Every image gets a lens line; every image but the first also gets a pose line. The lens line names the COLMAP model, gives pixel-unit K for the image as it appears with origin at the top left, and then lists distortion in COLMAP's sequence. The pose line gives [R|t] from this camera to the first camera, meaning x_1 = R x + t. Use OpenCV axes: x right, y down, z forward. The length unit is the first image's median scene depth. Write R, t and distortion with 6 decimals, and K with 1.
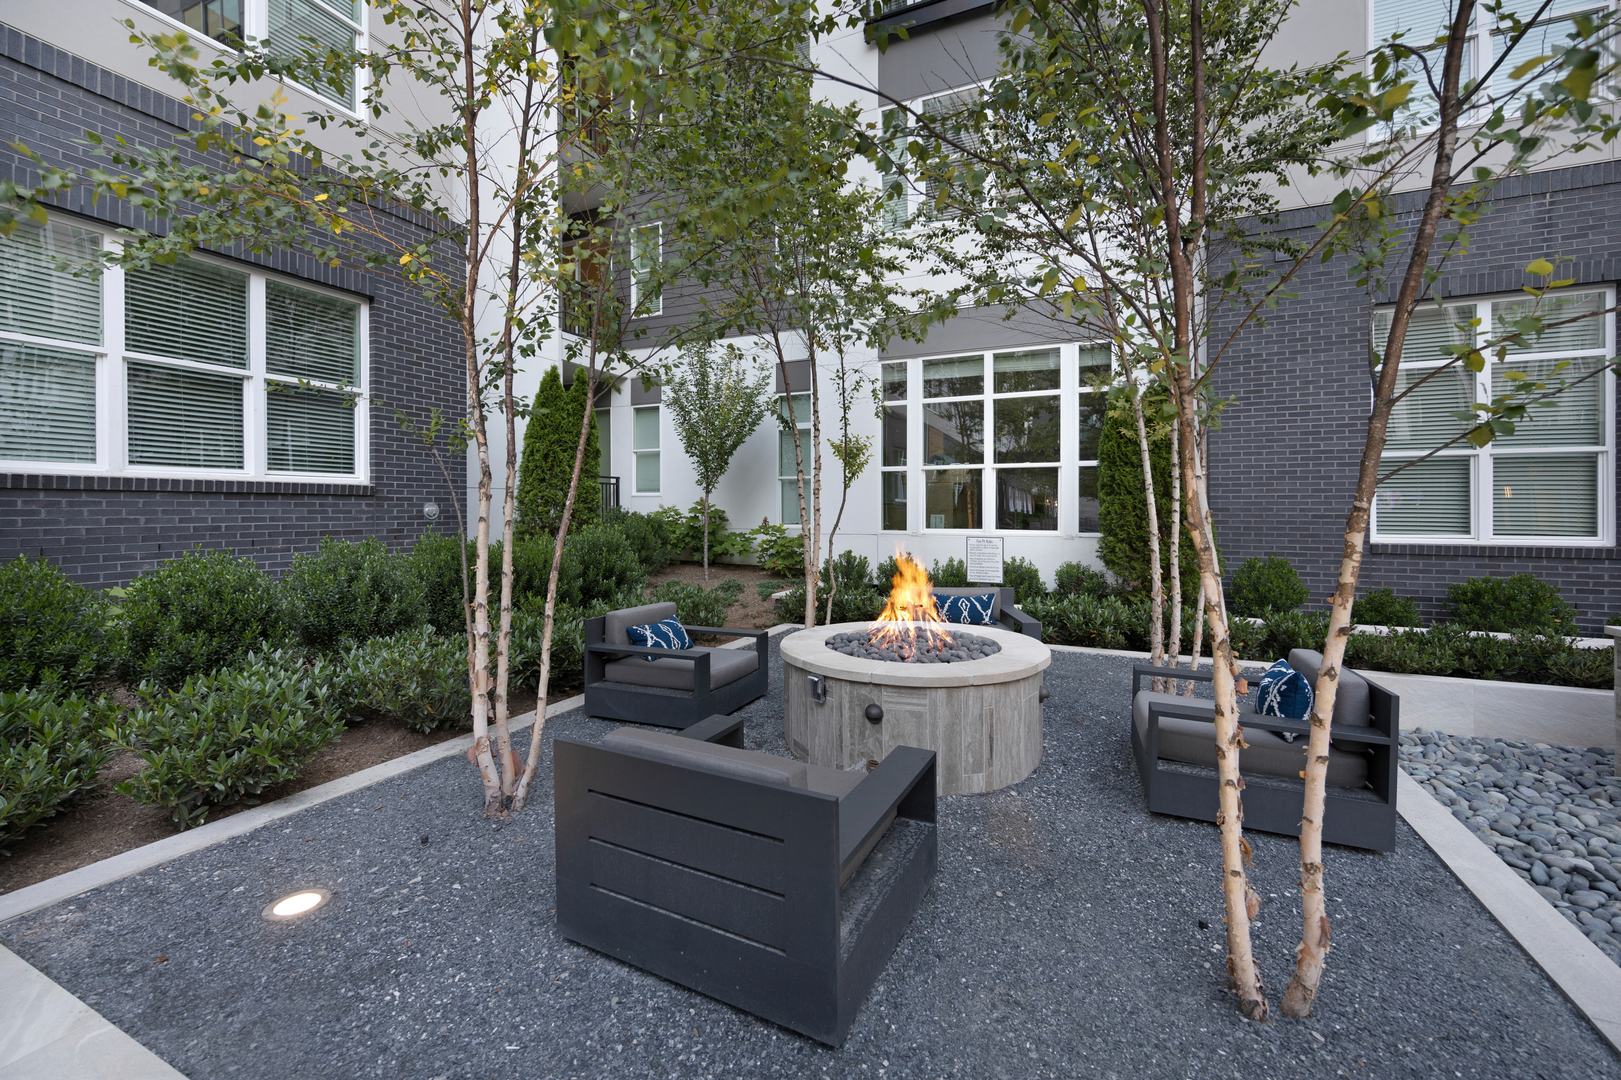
lens RADIAL K [[664.5, 0, 808.9], [0, 664.5, 513.5], [0, 0, 1]] dist [-0.003204, -0.000128]
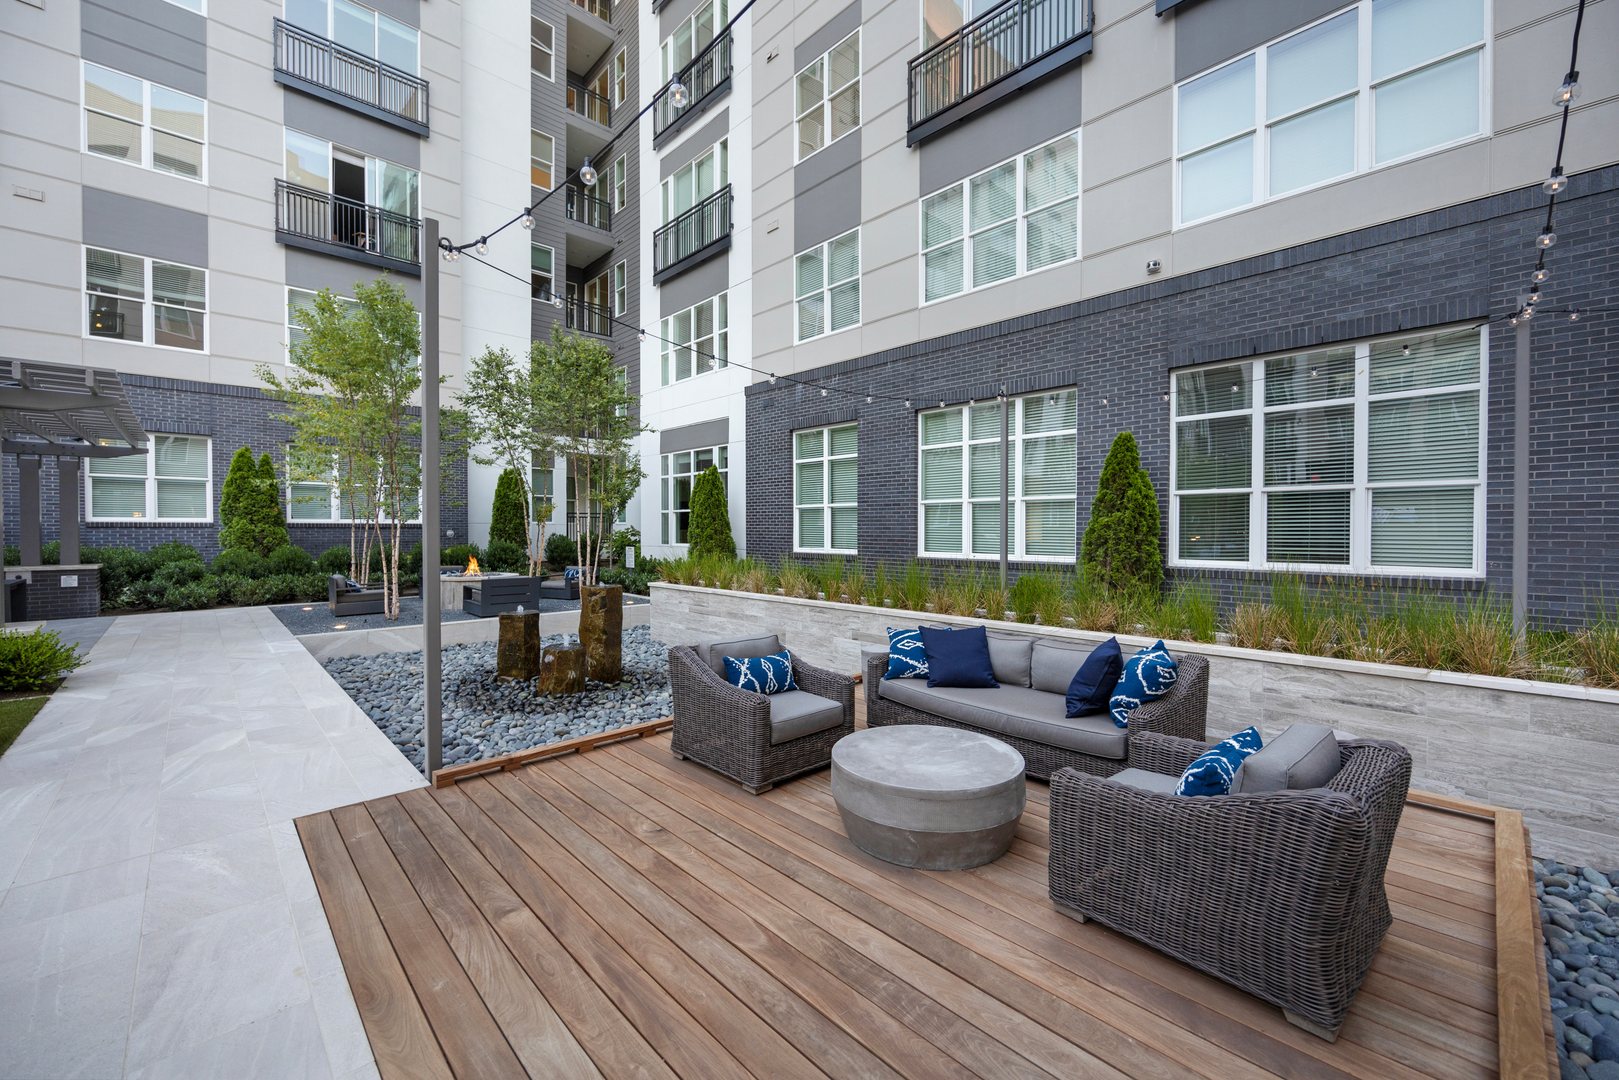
lens RADIAL K [[659.5, 0, 809.5], [0, 659.5, 540.0], [0, 0, 1]] dist [0.000112, -0.000074]
pose [[0.929944, 0.012808, -0.367478, 1.149130], [-0.012710, 0.999916, 0.002688, 0.001058], [0.367482, 0.002171, 0.930028, -0.552229]]
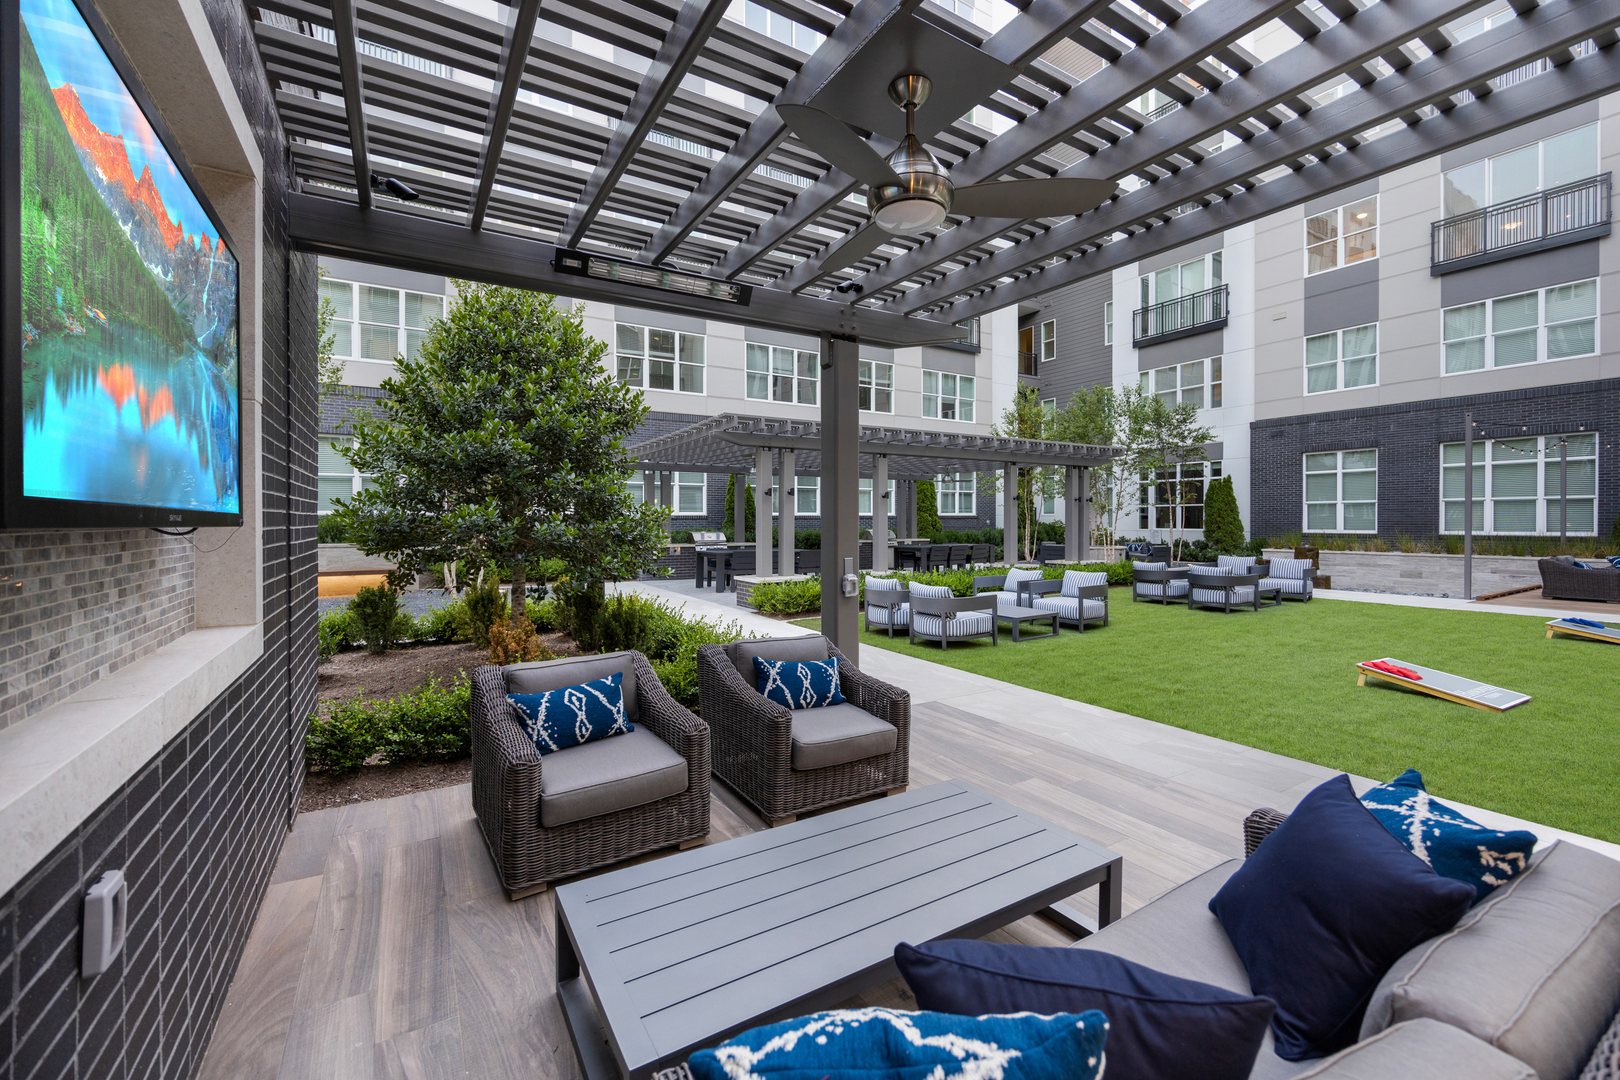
lens RADIAL K [[657.0, 0, 799.6], [0, 657.0, 518.4], [0, 0, 1]] dist [0.000300, -0.000234]
pose [[0.824782, 0.008594, -0.565386, 0.464334], [-0.020109, 0.999698, -0.014139, 0.049666], [0.565093, 0.023031, 0.824705, -1.909619]]
